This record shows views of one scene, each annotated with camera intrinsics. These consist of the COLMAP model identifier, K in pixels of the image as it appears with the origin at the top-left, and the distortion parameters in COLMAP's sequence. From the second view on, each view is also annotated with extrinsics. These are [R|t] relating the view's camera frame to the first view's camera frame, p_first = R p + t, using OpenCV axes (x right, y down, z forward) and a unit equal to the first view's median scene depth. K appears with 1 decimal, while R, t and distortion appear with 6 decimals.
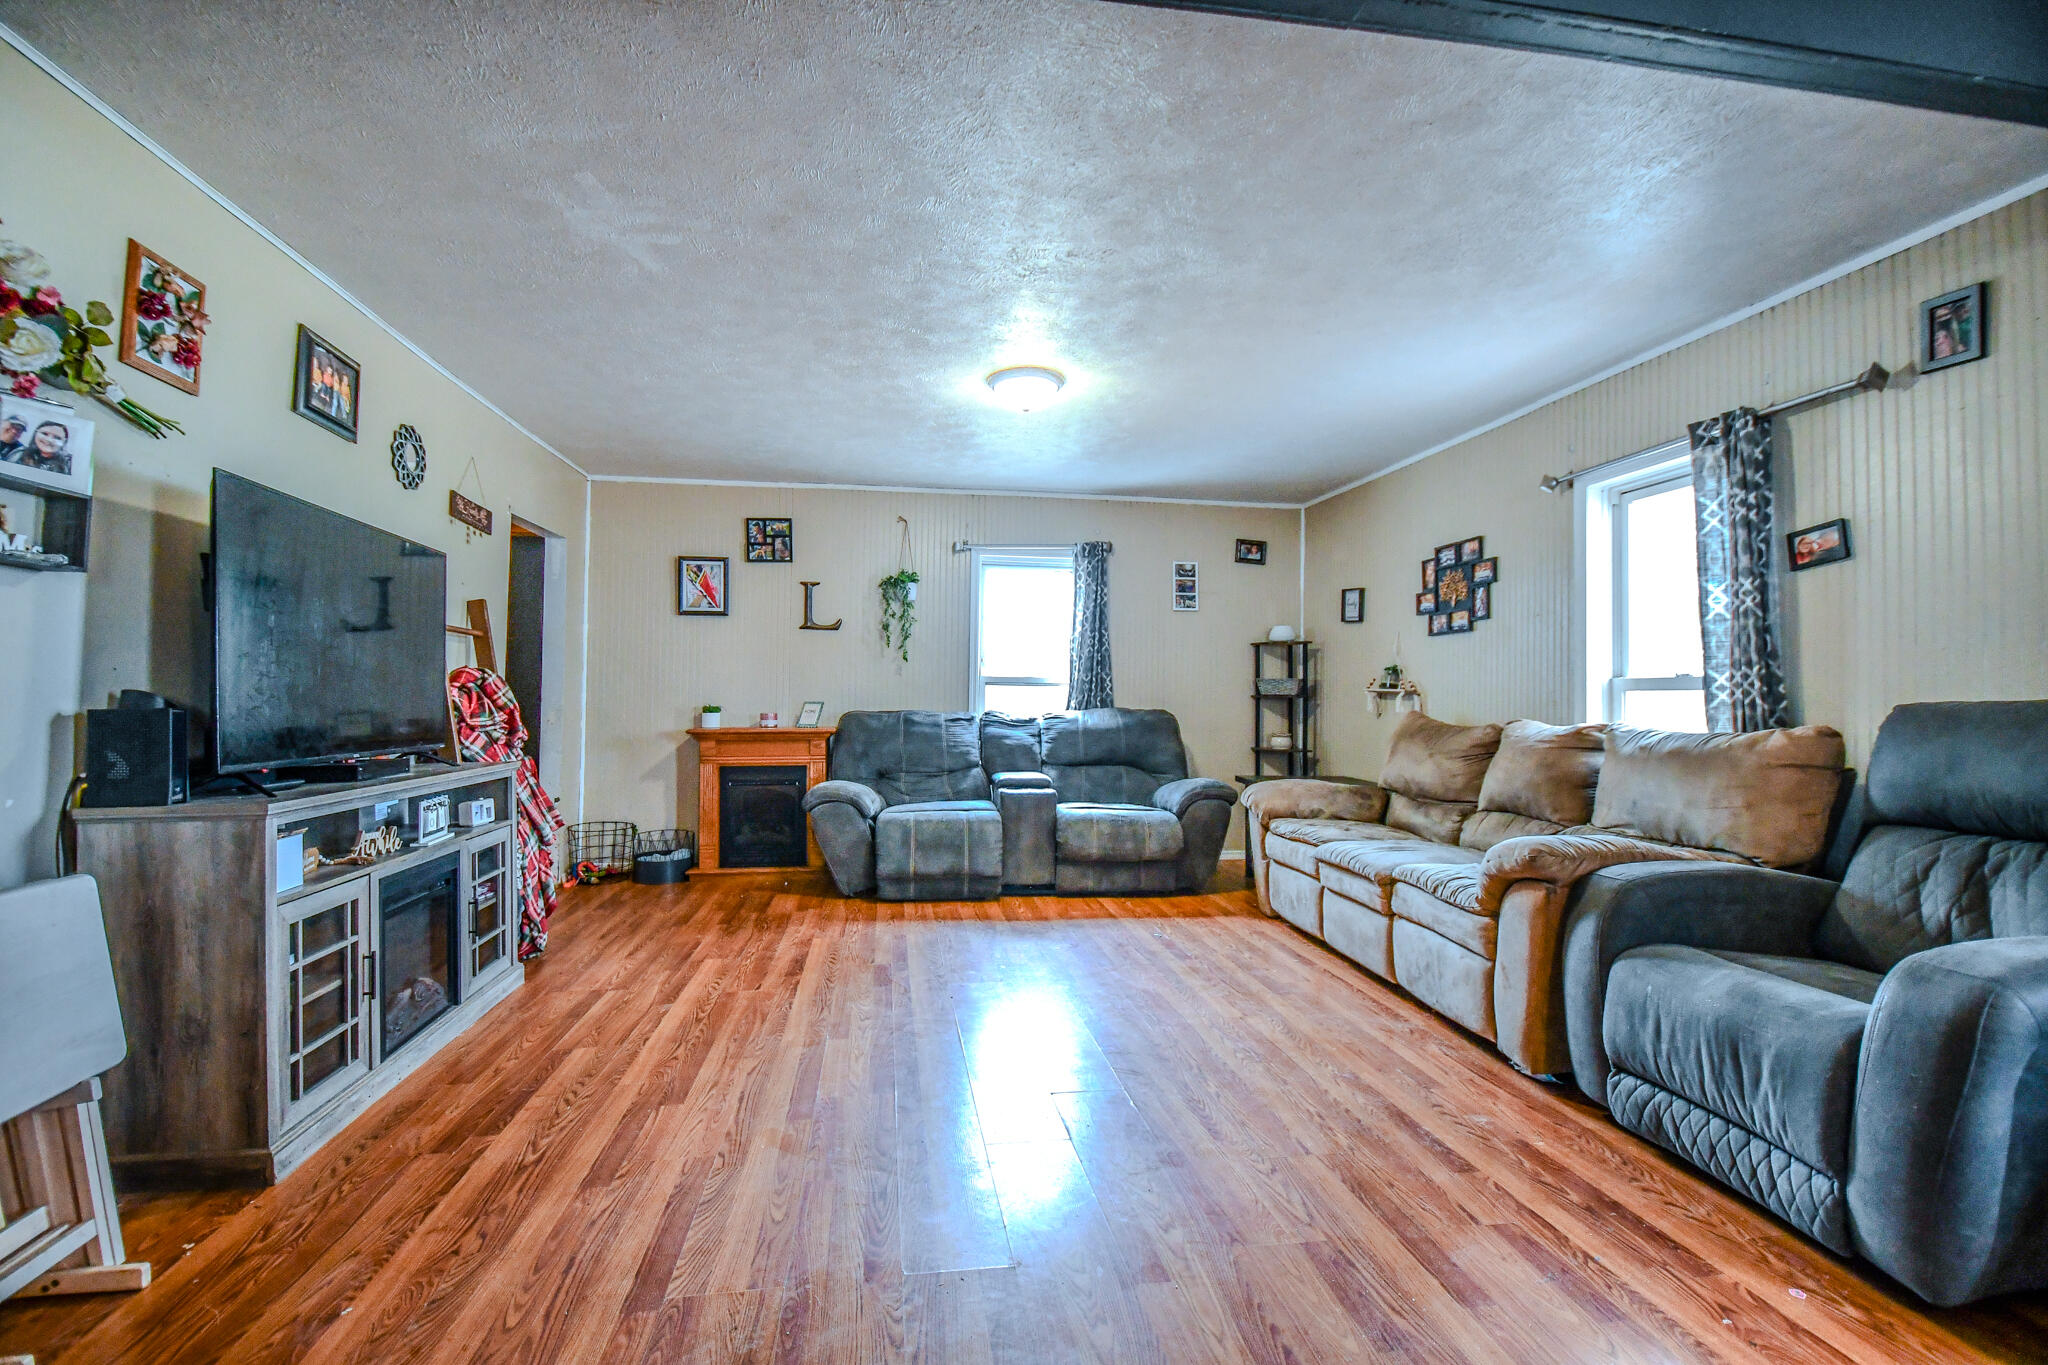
lens RADIAL K [[892.6, 0, 1003.3], [0, 892.6, 677.0], [0, 0, 1]] dist [-0.000020, -0.012069]
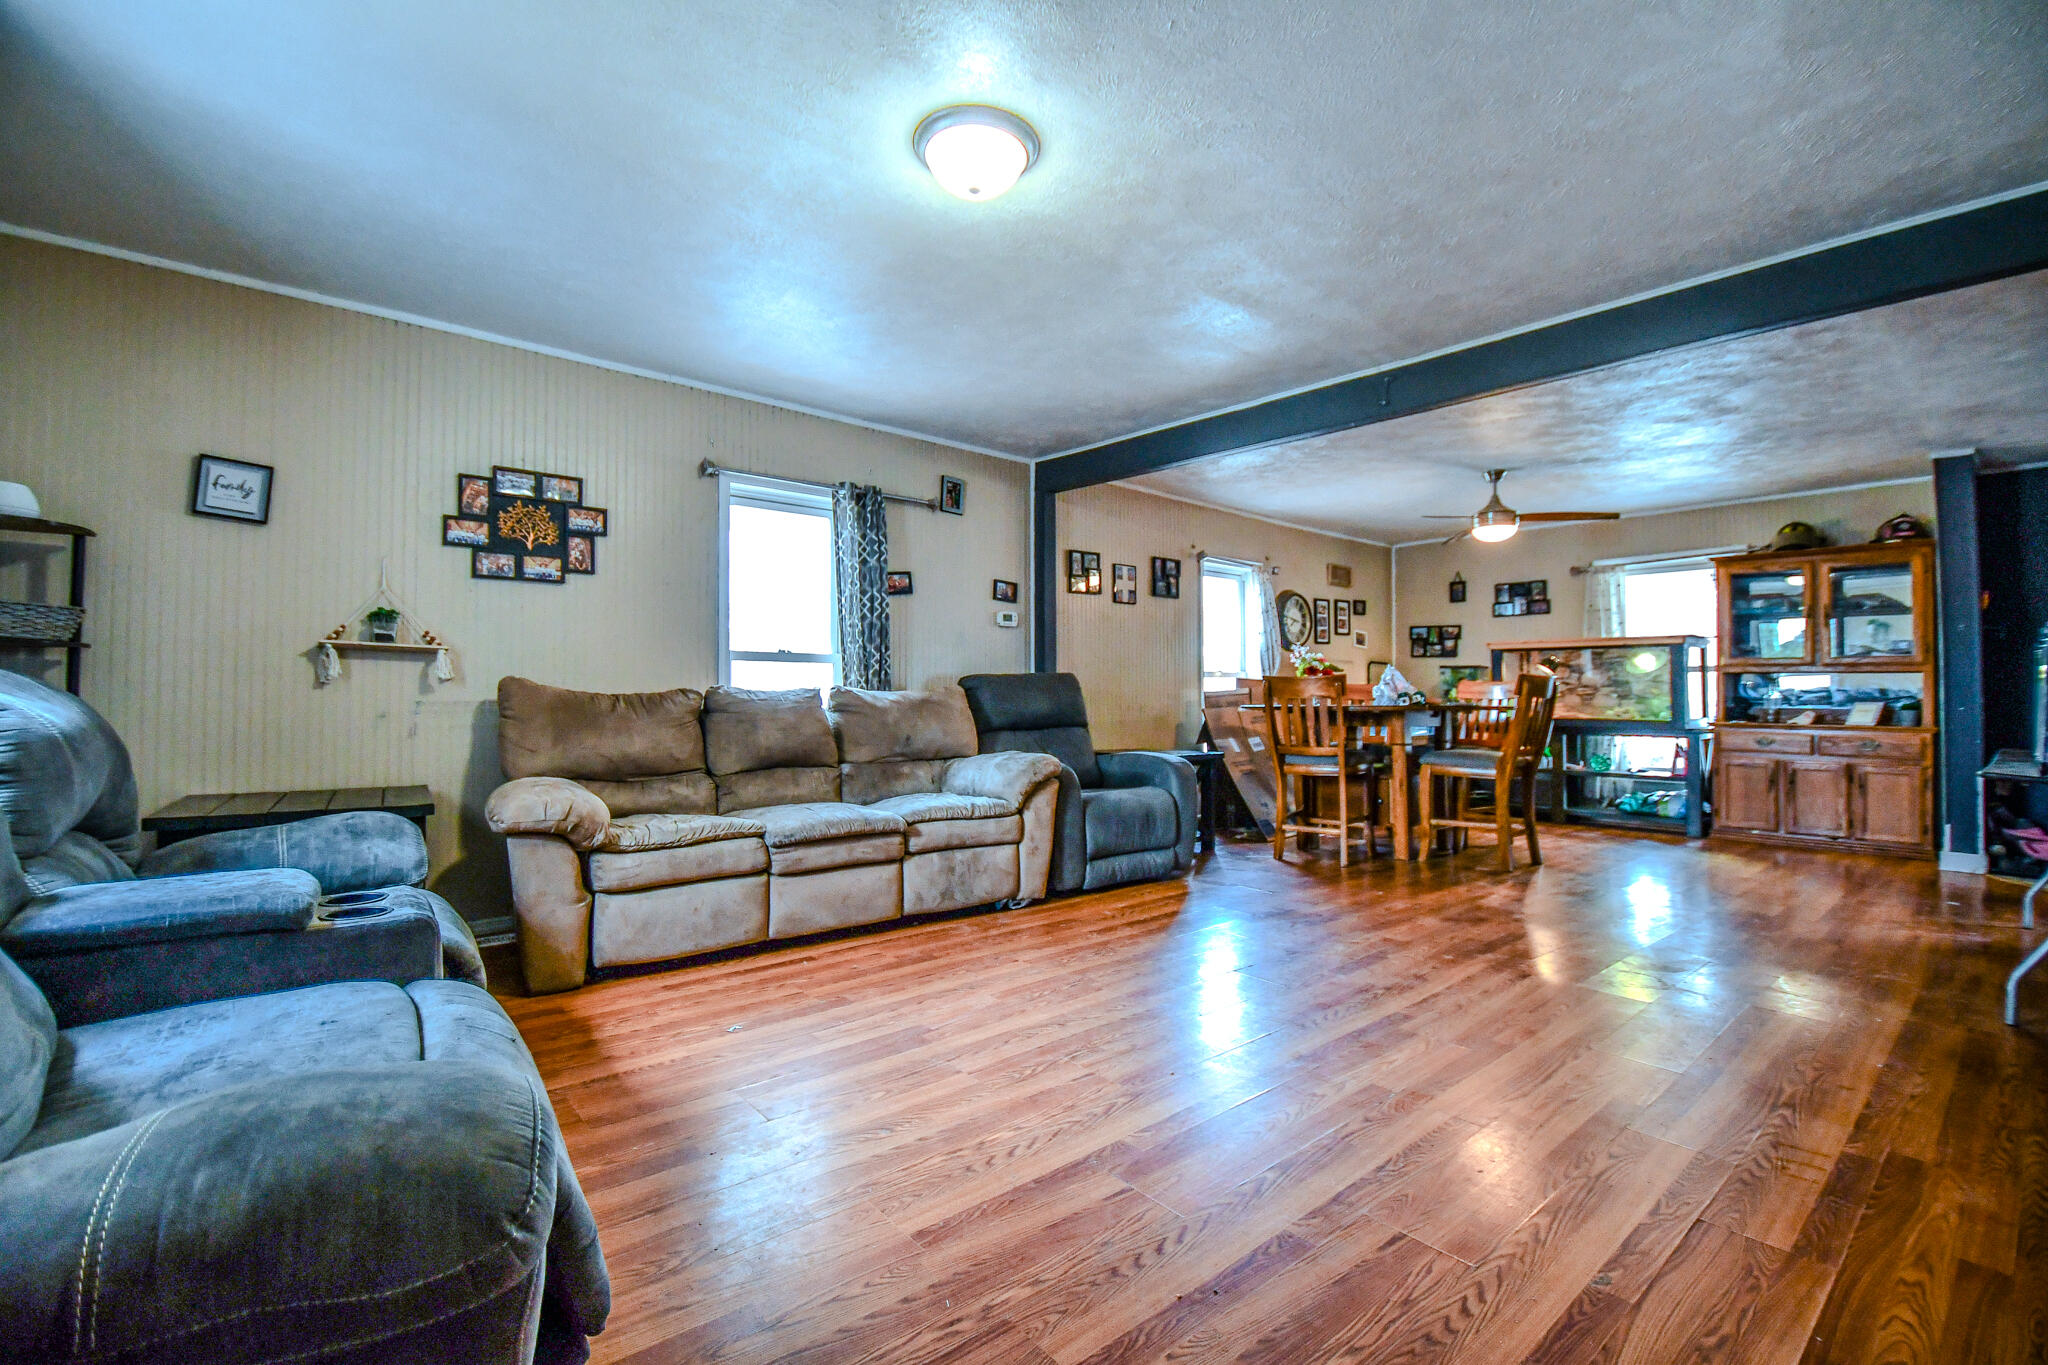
lens RADIAL K [[892.6, 0, 1012.0], [0, 892.6, 673.8], [0, 0, 1]] dist [-0.000020, -0.012069]
pose [[-0.527738, 0.006943, 0.849379, -0.410138], [-0.032315, 0.999079, -0.028244, 0.042897], [-0.848792, -0.042353, -0.527027, 1.021242]]
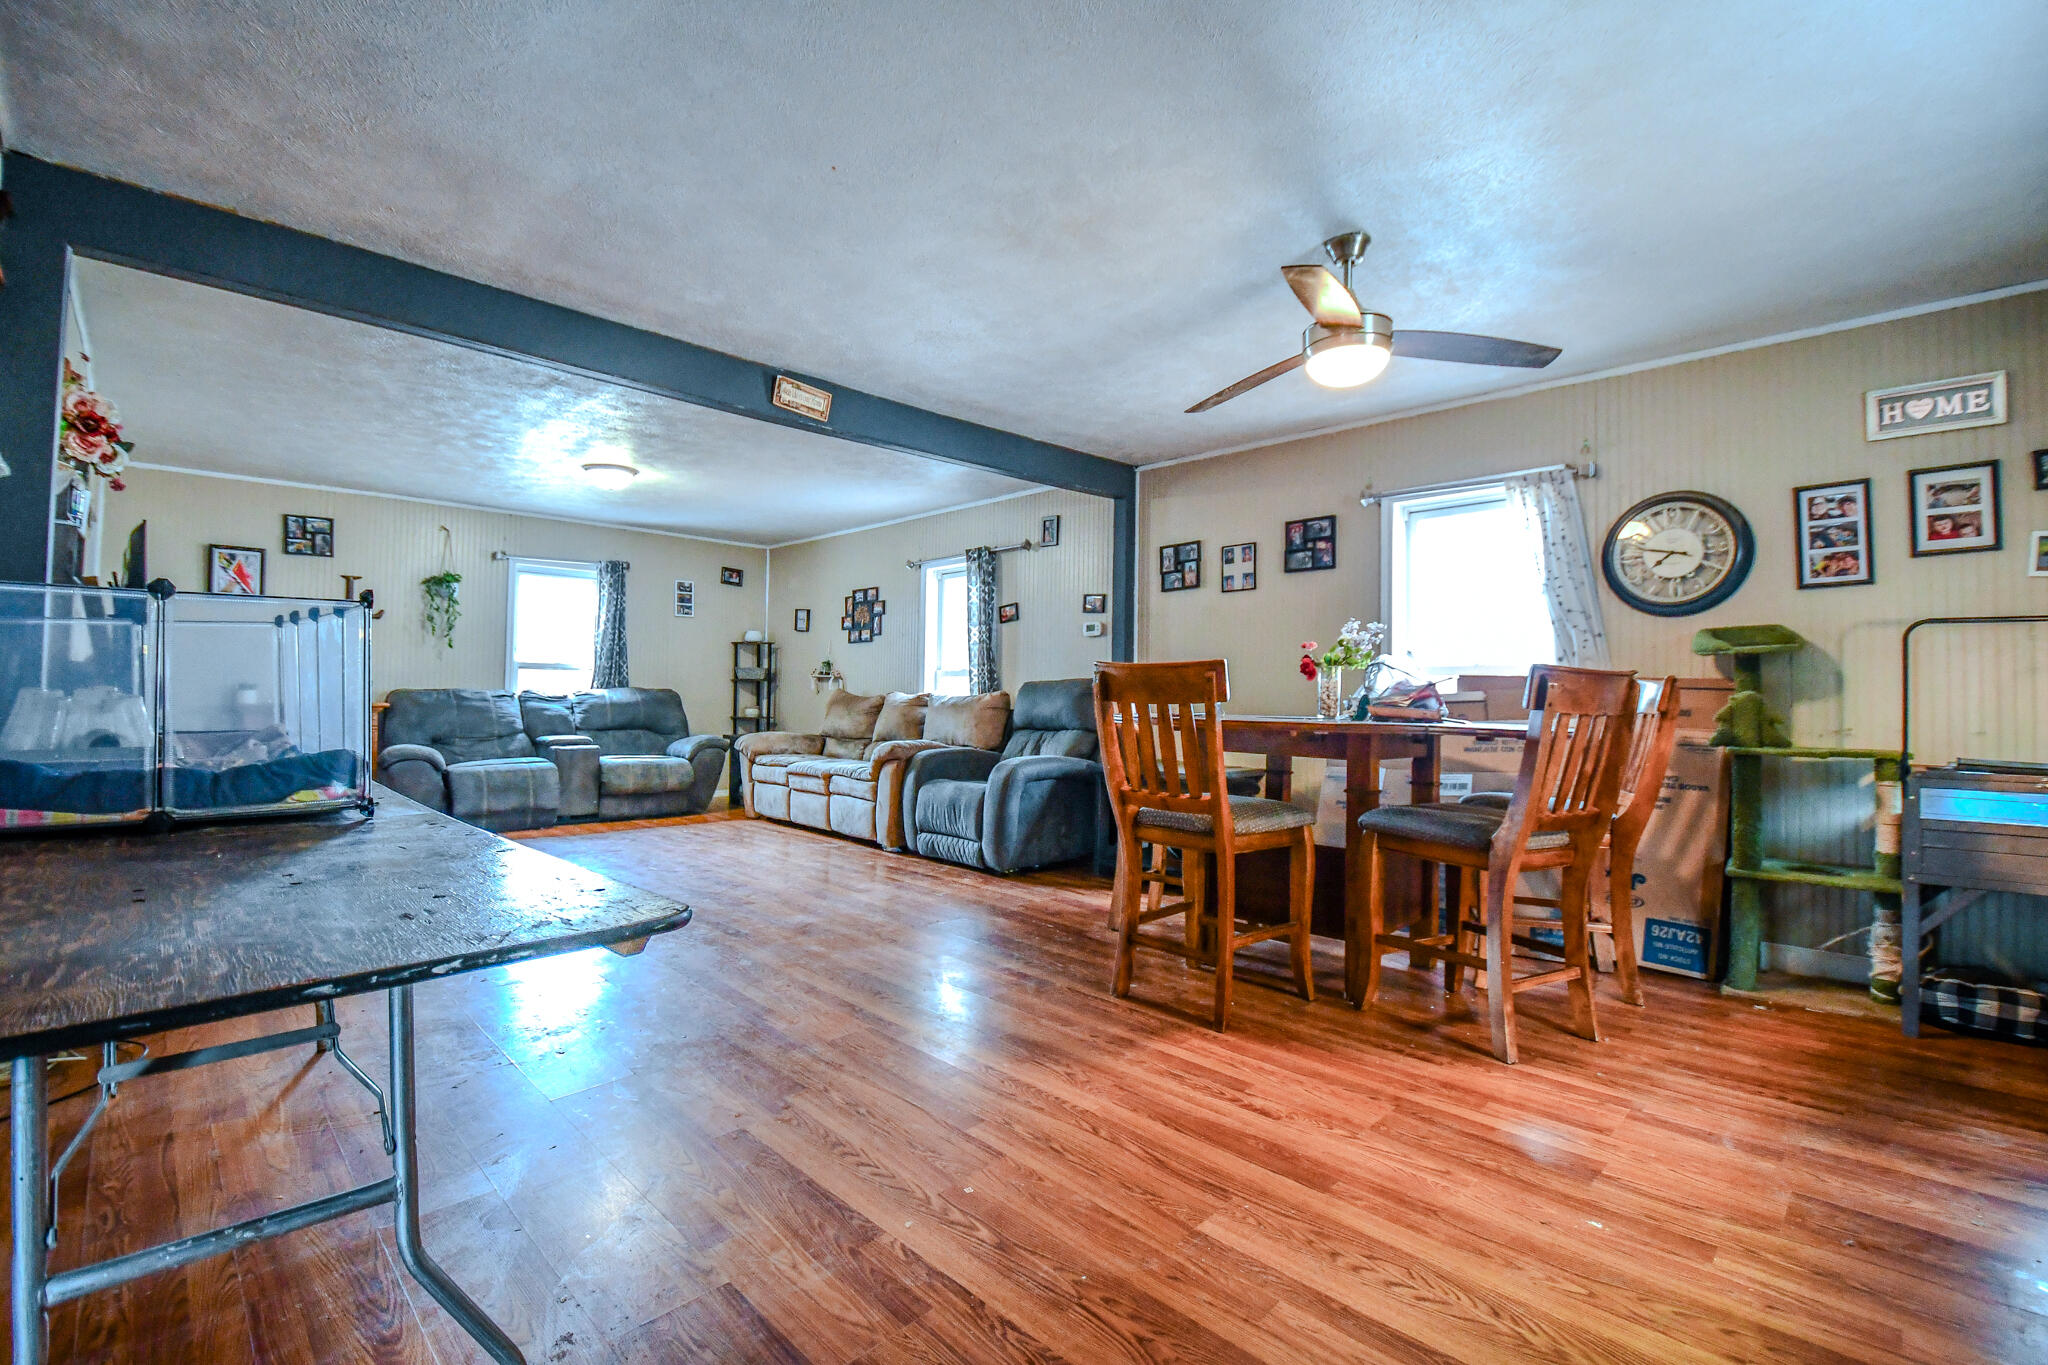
lens RADIAL K [[892.6, 0, 1013.4], [0, 892.6, 679.6], [0, 0, 1]] dist [-0.000020, -0.012069]
pose [[0.805488, 0.009330, 0.592538, -0.253135], [-0.017675, 0.999809, 0.008285, 0.001955], [-0.592348, -0.017146, 0.805500, -0.508255]]
